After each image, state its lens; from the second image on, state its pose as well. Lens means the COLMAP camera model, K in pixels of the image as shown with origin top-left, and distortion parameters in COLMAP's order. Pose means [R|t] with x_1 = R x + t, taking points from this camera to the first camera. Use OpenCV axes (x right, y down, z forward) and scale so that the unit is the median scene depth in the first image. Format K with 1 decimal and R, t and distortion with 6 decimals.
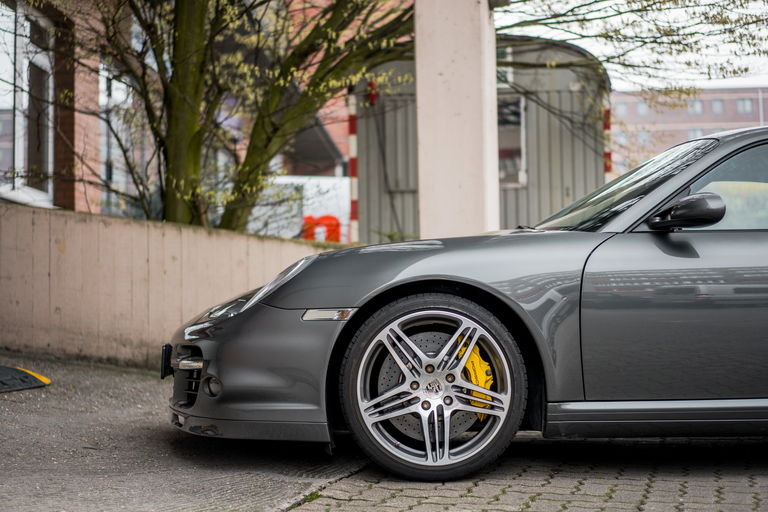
lens RADIAL K [[1210.3, 0, 386.4], [0, 1210.3, 248.8], [0, 0, 1]] dist [0.019111, 0.000000]
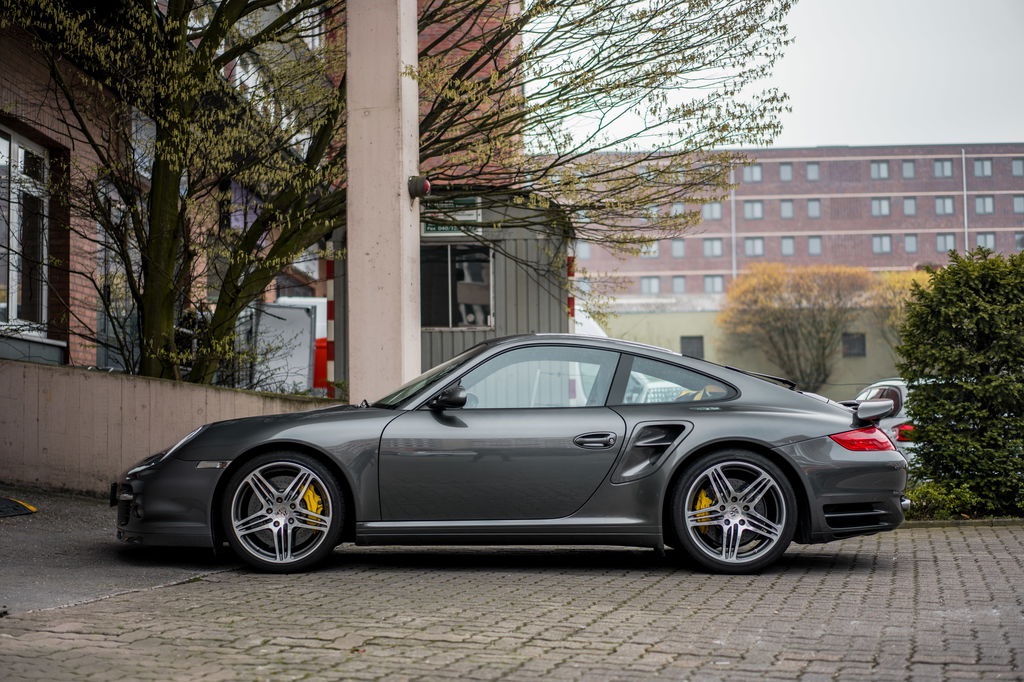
lens RADIAL K [[1613.7, 0, 508.9], [0, 1613.7, 351.2], [0, 0, 1]] dist [0.019111, 0.000000]
pose [[0.999982, 0.004748, 0.003548, 0.315291], [-0.004764, 0.999978, 0.004579, -0.099737], [-0.003526, -0.004596, 0.999983, -1.037695]]
